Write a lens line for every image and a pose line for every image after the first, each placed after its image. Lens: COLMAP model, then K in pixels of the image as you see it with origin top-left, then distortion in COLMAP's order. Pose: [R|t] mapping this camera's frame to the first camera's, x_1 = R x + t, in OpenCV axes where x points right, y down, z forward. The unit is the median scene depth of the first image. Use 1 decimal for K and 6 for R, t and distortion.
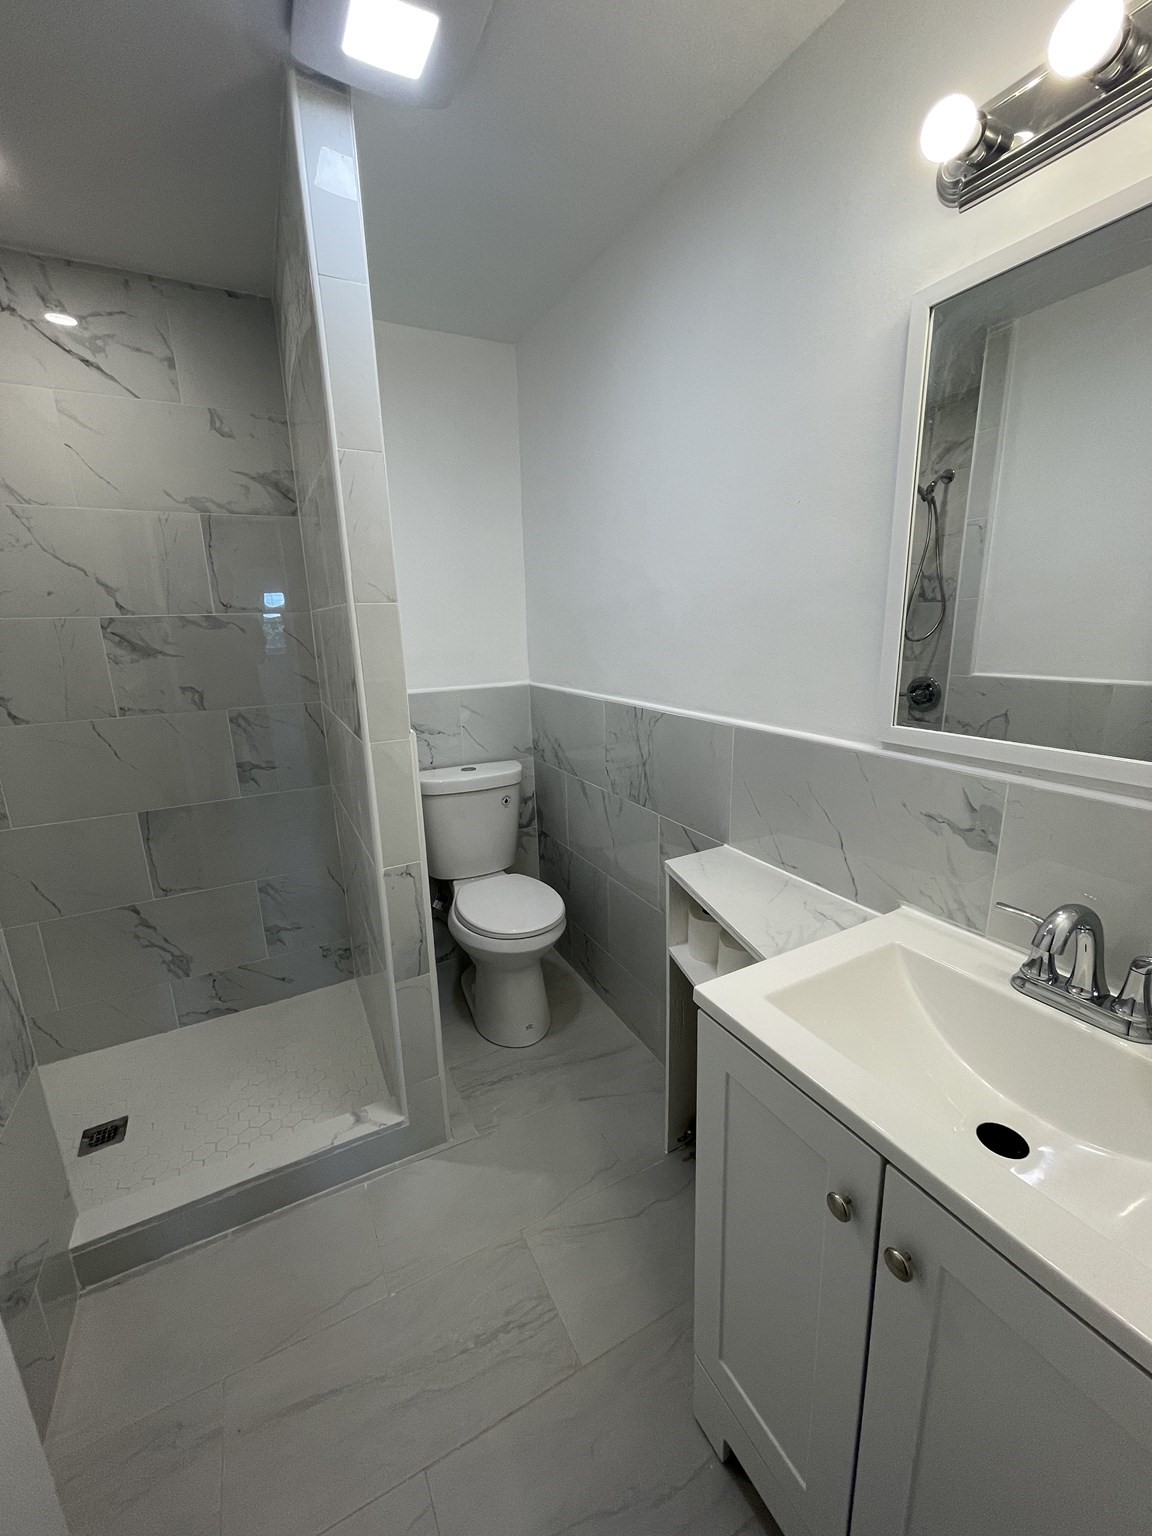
lens RADIAL K [[619.1, 0, 569.2], [0, 619.1, 771.3], [0, 0, 1]] dist [-0.001247, 0.000491]
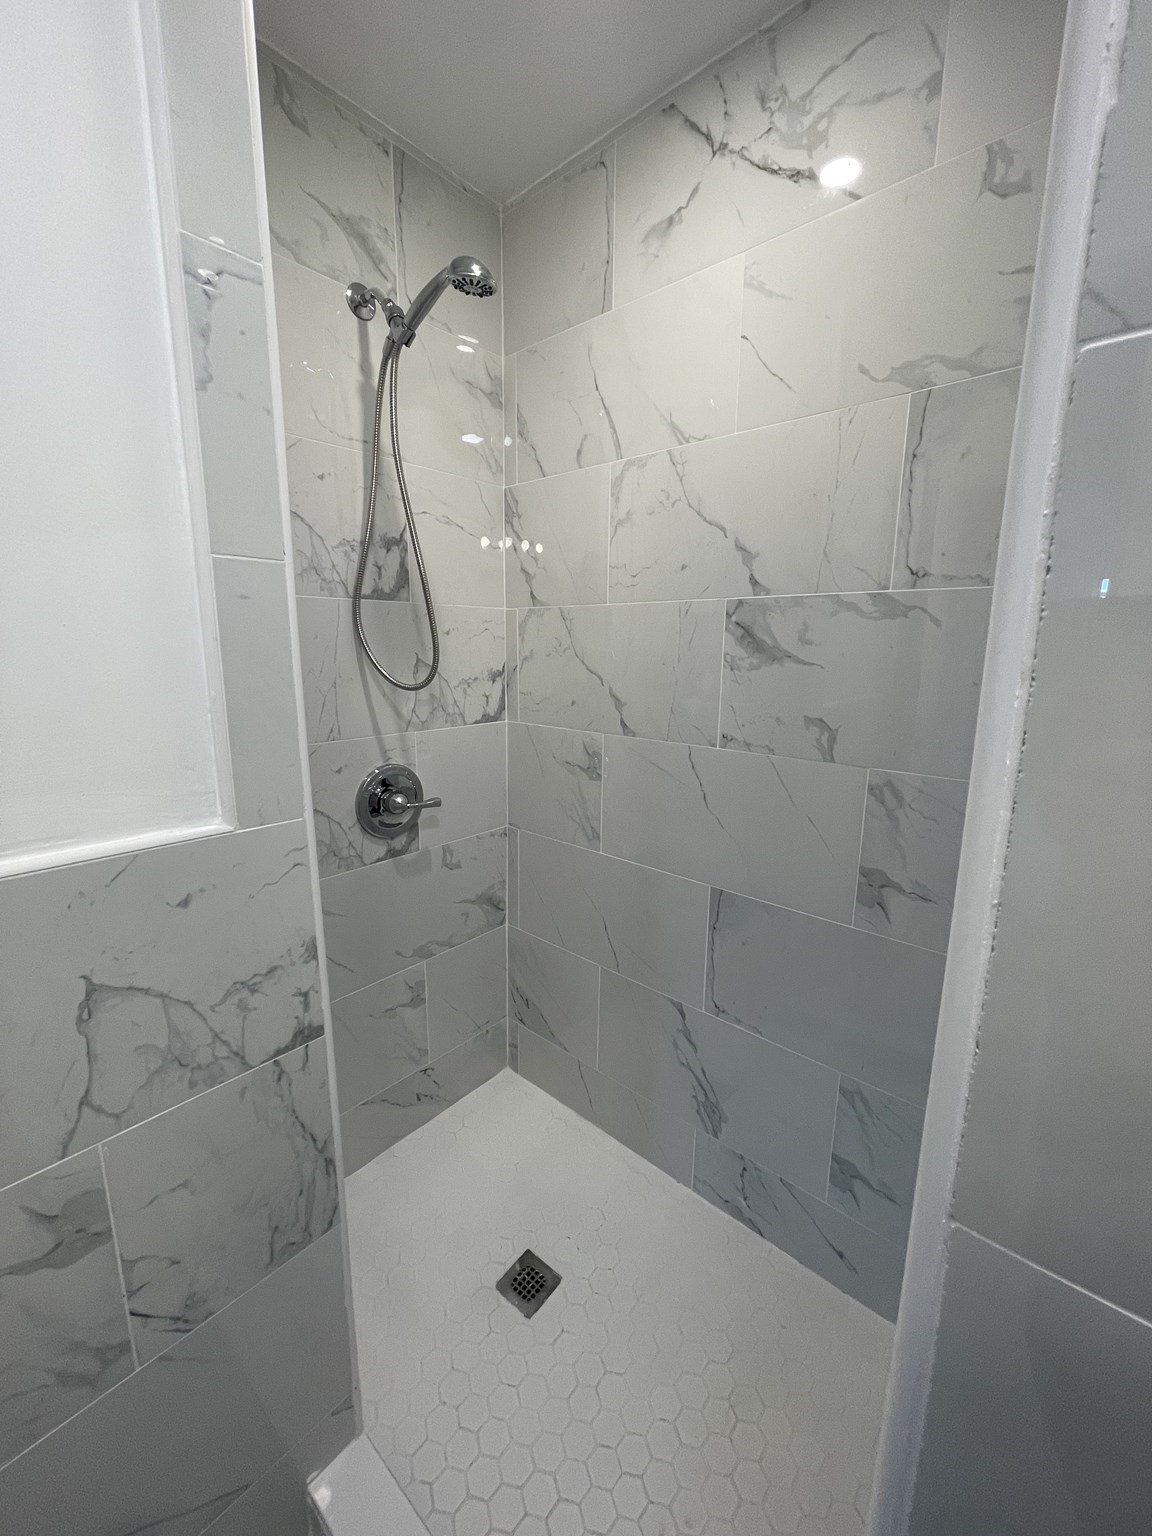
lens RADIAL K [[619.1, 0, 576.5], [0, 619.1, 764.3], [0, 0, 1]] dist [-0.001247, 0.000491]
pose [[0.352673, 0.212154, -0.911379, -0.181539], [-0.239030, 0.962072, 0.131458, -0.134849], [0.904702, 0.171485, 0.390008, 0.664072]]
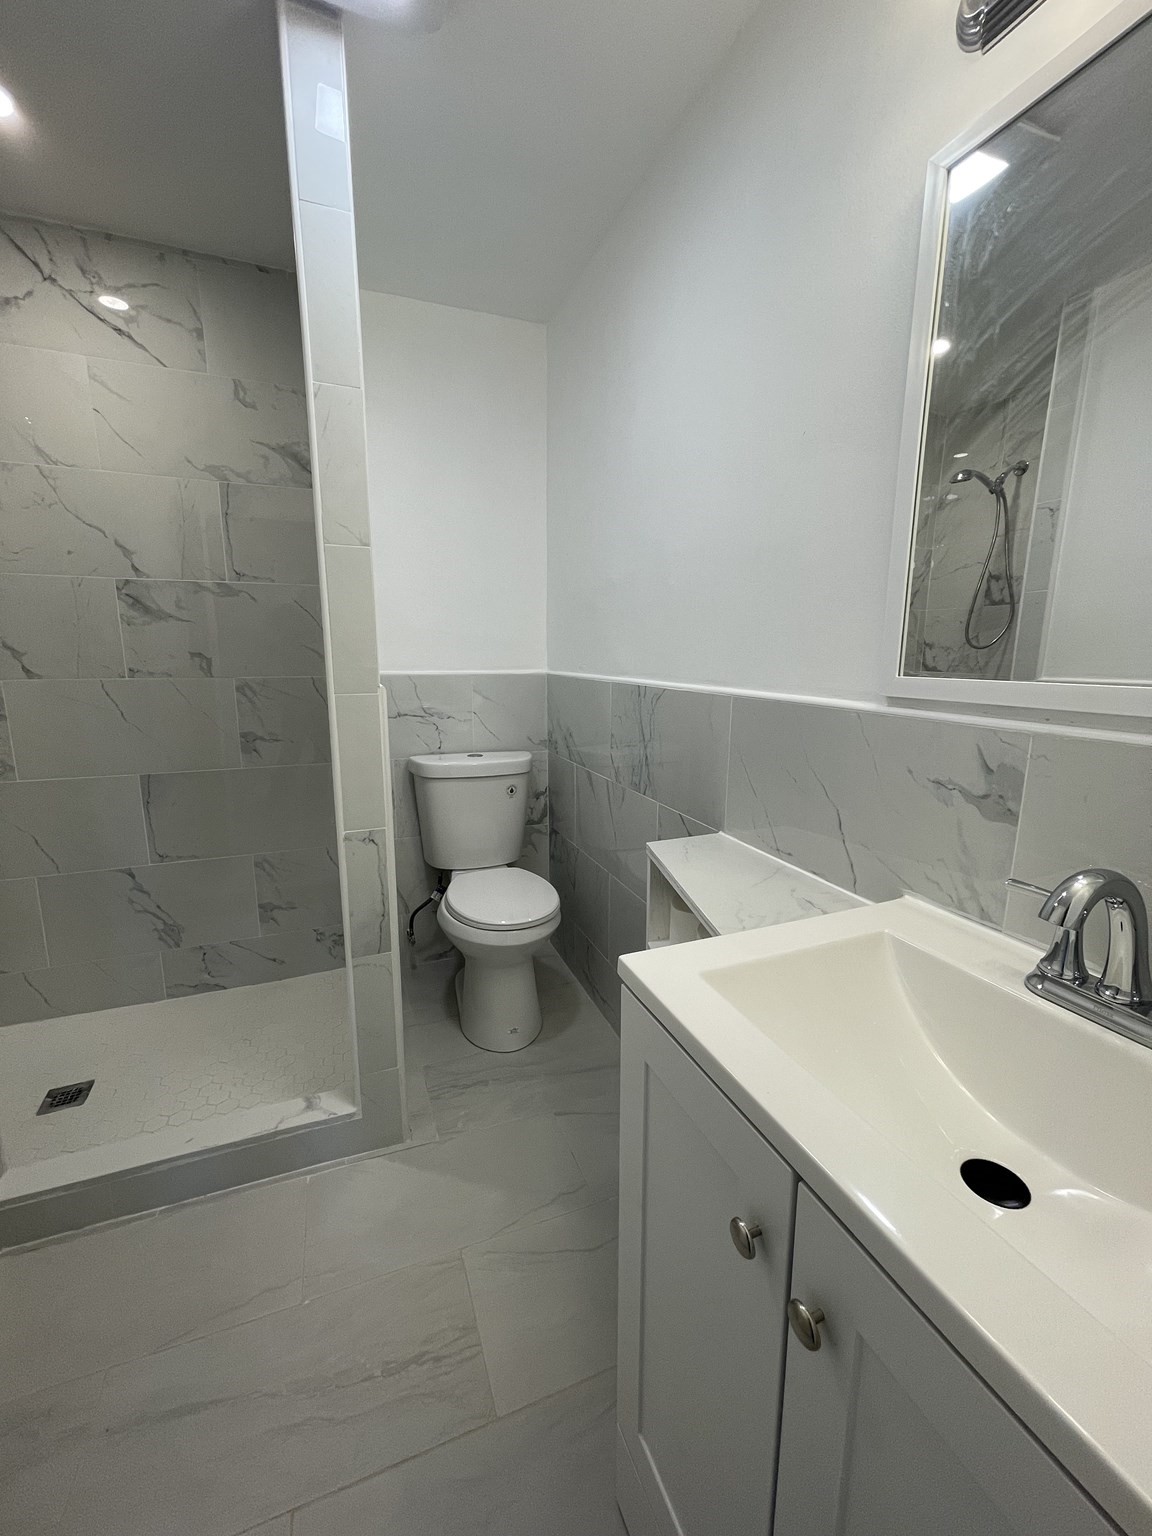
lens RADIAL K [[619.1, 0, 570.4], [0, 619.1, 771.1], [0, 0, 1]] dist [-0.001247, 0.000491]
pose [[0.993359, 0.051891, -0.102685, 0.113166], [-0.056823, 0.997338, -0.045693, 0.076504], [0.100041, 0.051225, 0.993664, 0.084328]]
